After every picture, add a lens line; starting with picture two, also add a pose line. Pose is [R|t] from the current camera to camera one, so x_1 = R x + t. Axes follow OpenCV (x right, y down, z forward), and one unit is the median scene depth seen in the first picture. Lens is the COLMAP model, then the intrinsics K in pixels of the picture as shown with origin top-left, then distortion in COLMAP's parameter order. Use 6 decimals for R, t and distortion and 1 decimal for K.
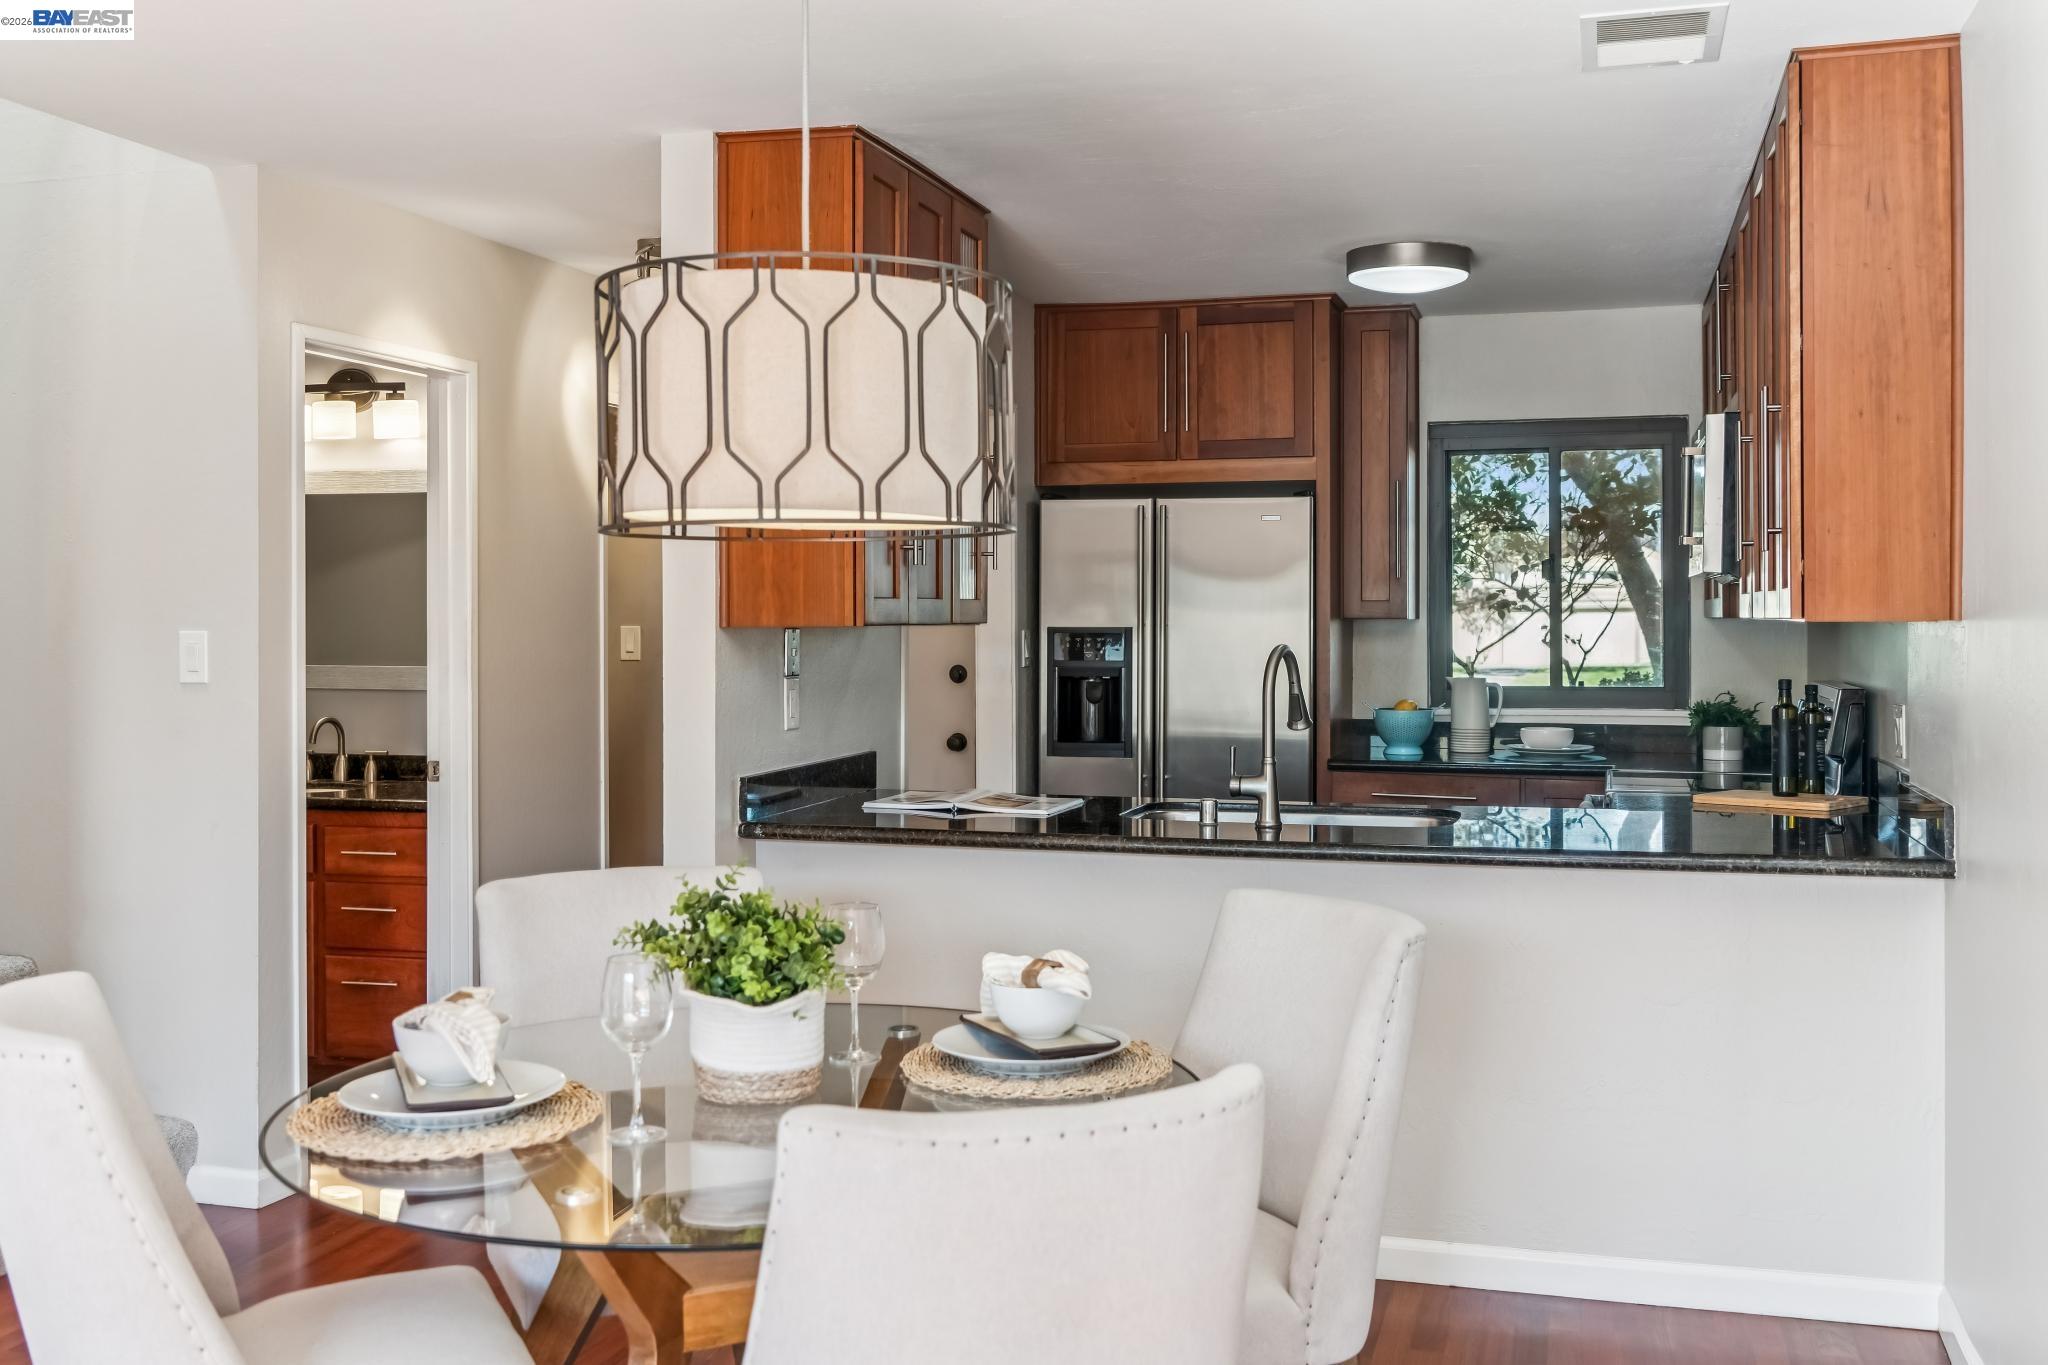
lens RADIAL K [[1965.1, 0, 1025.8], [0, 1965.1, 670.3], [0, 0, 1]] dist [0.018107, 0.000000]
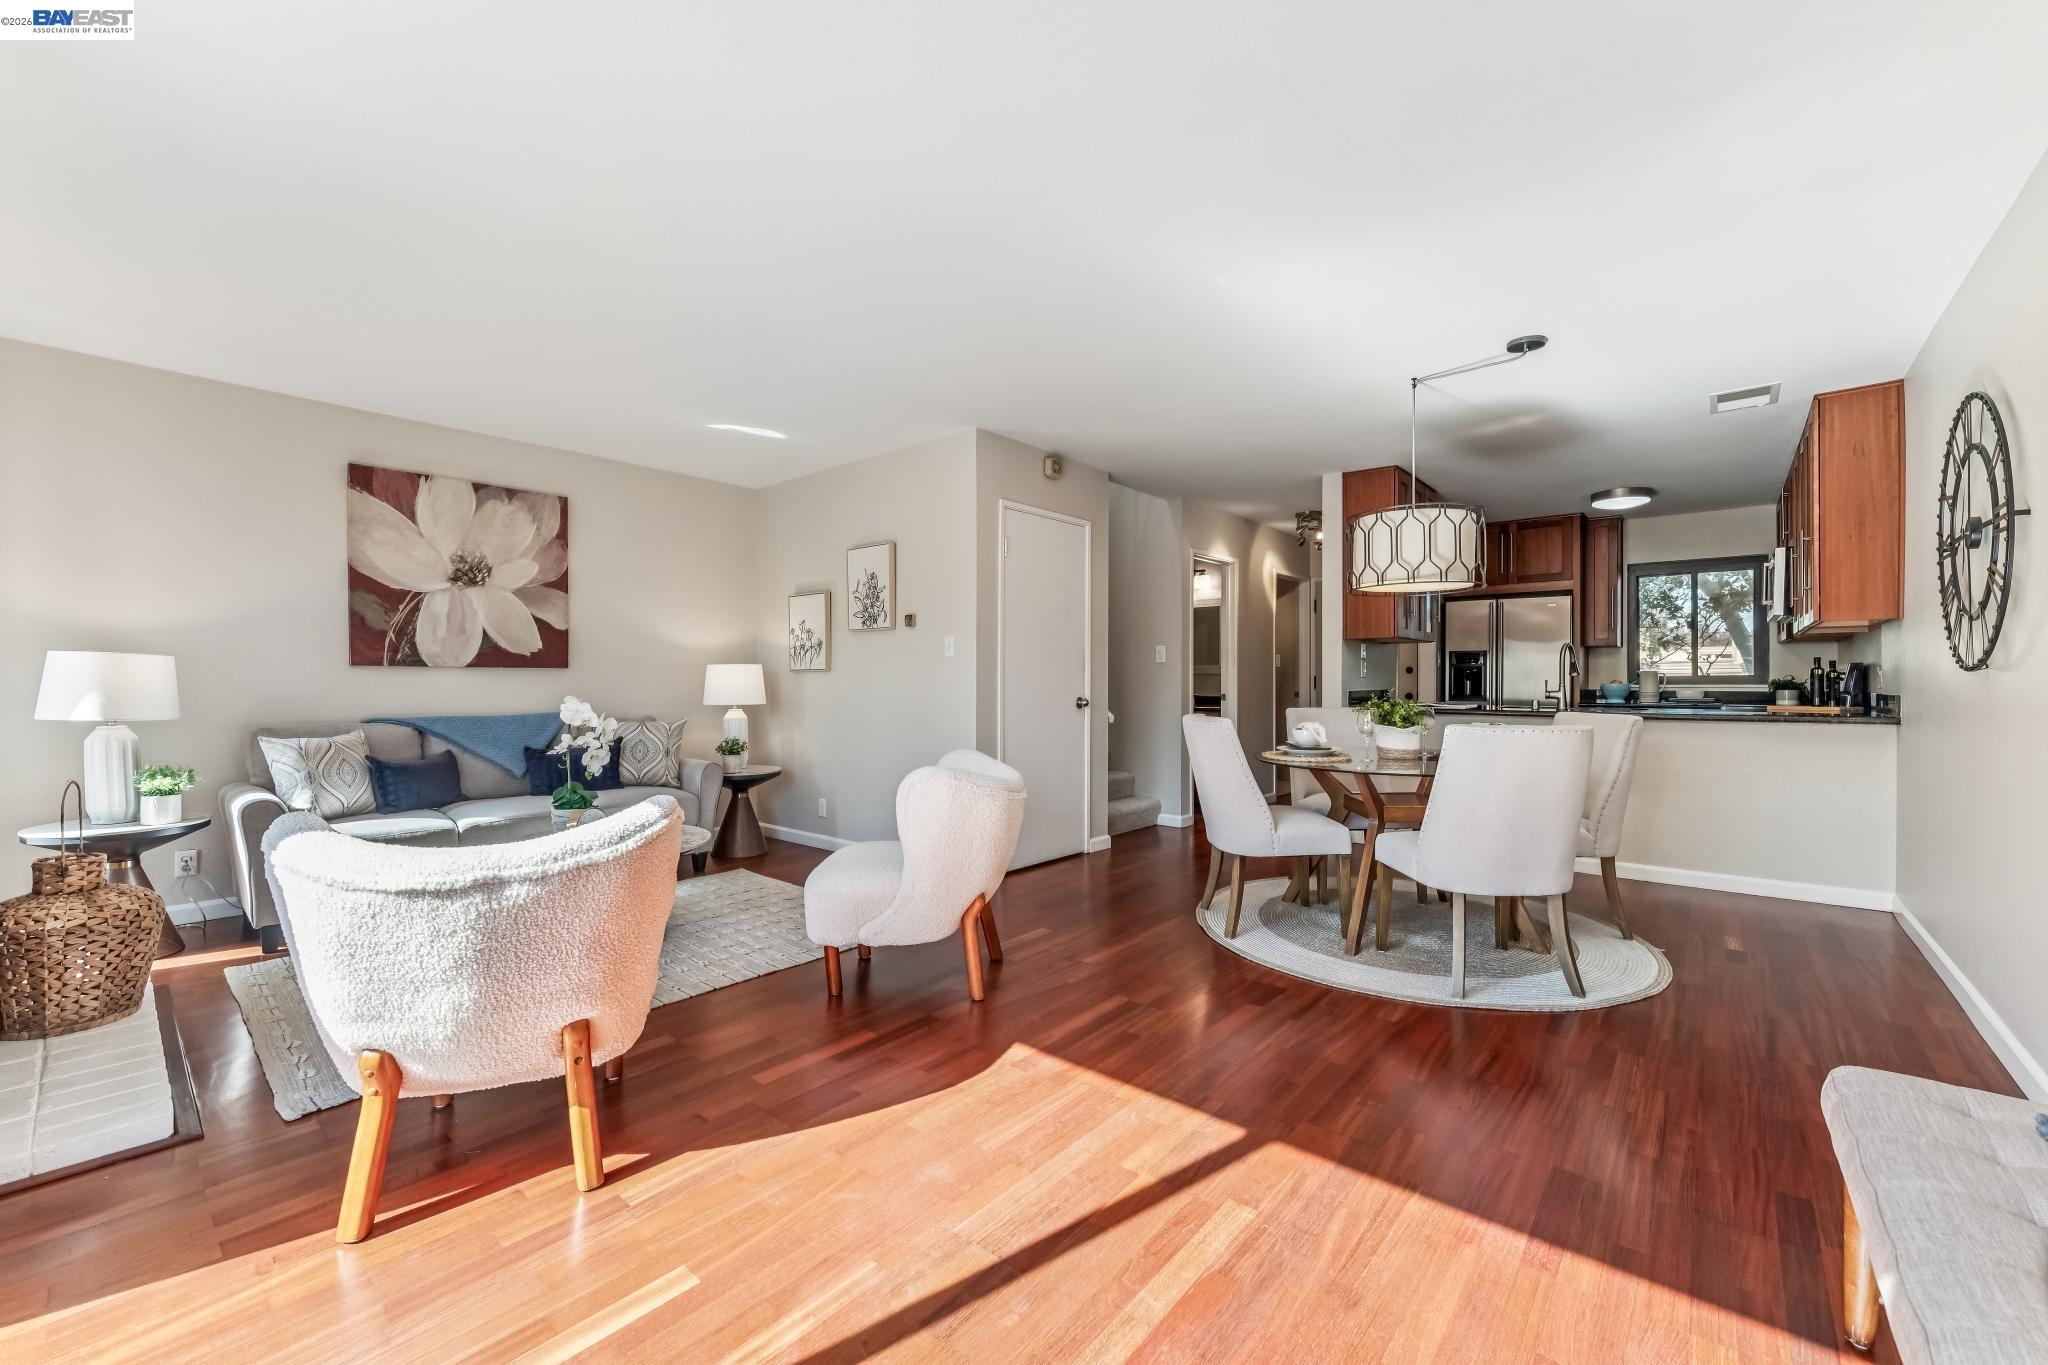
lens RADIAL K [[811.2, 0, 1025.3], [0, 811.2, 693.0], [0, 0, 1]] dist [-0.003667, -0.000059]
pose [[0.911057, 0.006241, -0.412233, -0.063266], [-0.010842, 0.999902, -0.008825, 0.053627], [0.412137, 0.012510, 0.911036, -0.217624]]
